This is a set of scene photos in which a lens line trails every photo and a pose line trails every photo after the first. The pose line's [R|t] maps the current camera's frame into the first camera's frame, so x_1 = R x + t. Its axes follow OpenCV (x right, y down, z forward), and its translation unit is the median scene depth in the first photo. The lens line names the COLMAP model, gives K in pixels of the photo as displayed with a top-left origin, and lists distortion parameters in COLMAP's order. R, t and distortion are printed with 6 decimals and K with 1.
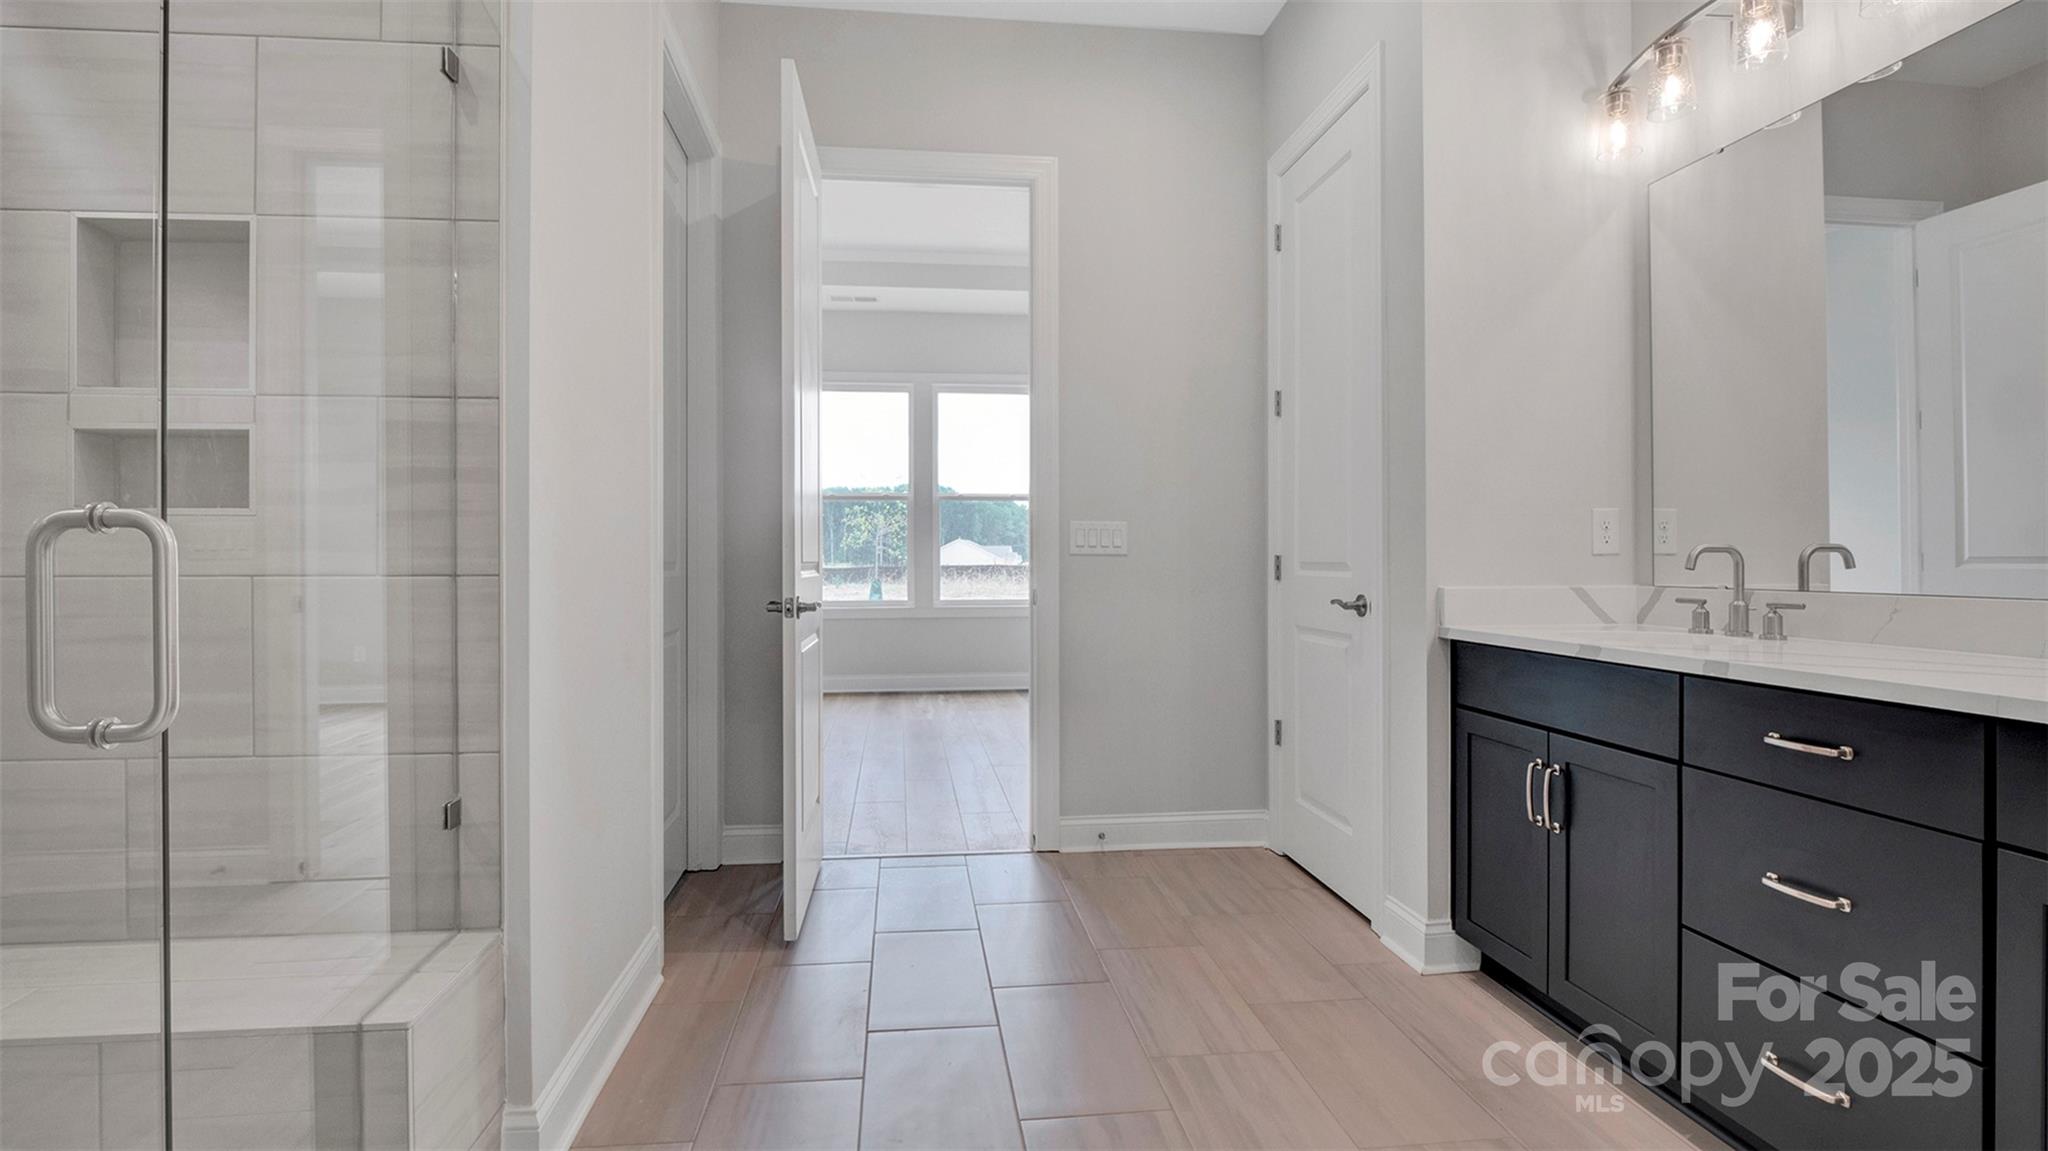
lens RADIAL K [[1105.6, 0, 1018.8], [0, 1105.6, 544.6], [0, 0, 1]] dist [-0.002974, -0.002766]
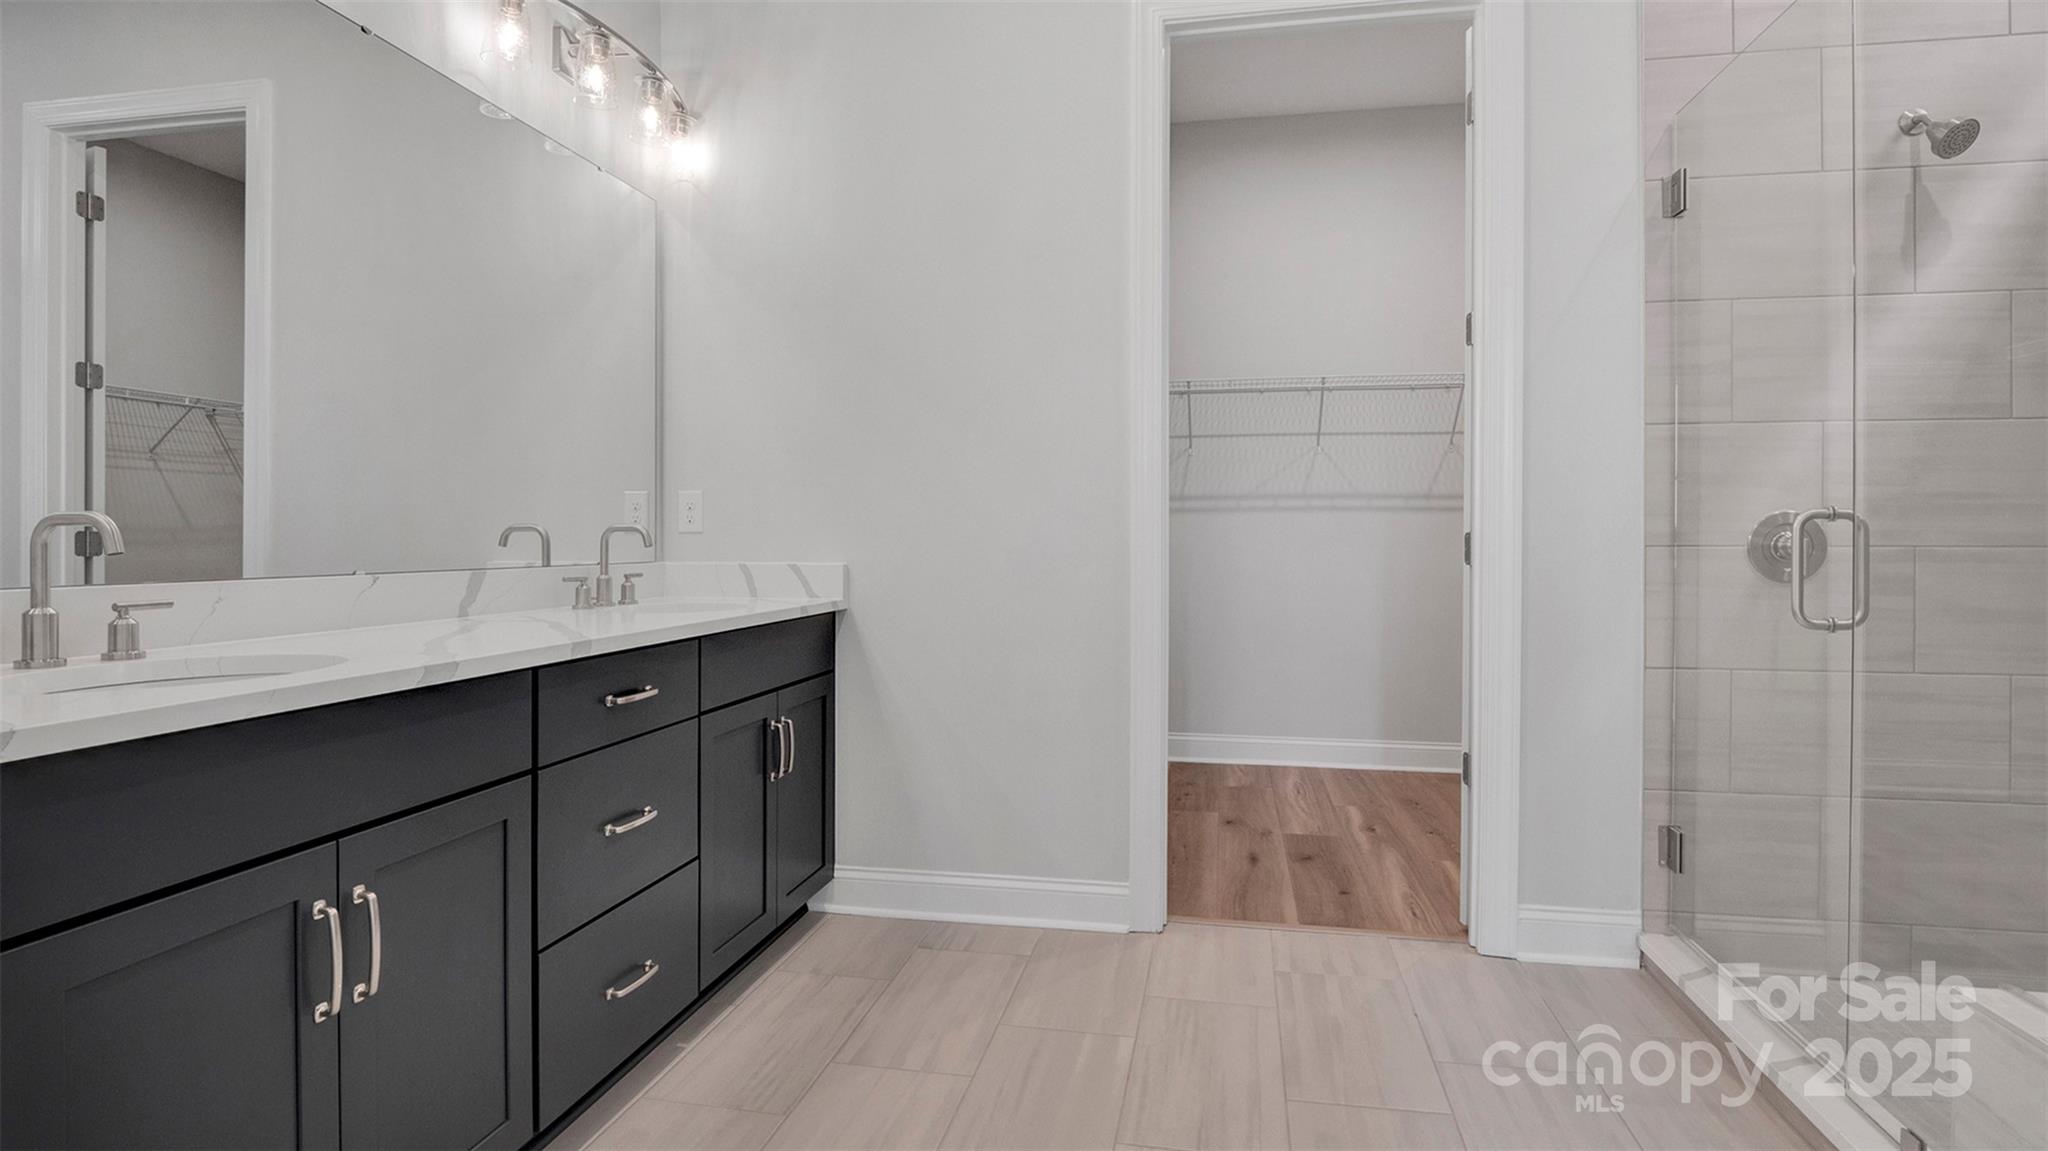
lens RADIAL K [[1105.6, 0, 1018.8], [0, 1105.6, 544.6], [0, 0, 1]] dist [-0.002974, -0.002766]
pose [[-0.953016, -0.006726, 0.302846, -0.025522], [-0.007111, 0.999975, -0.000169, 0.019978], [-0.302837, -0.002315, -0.953039, 1.766849]]
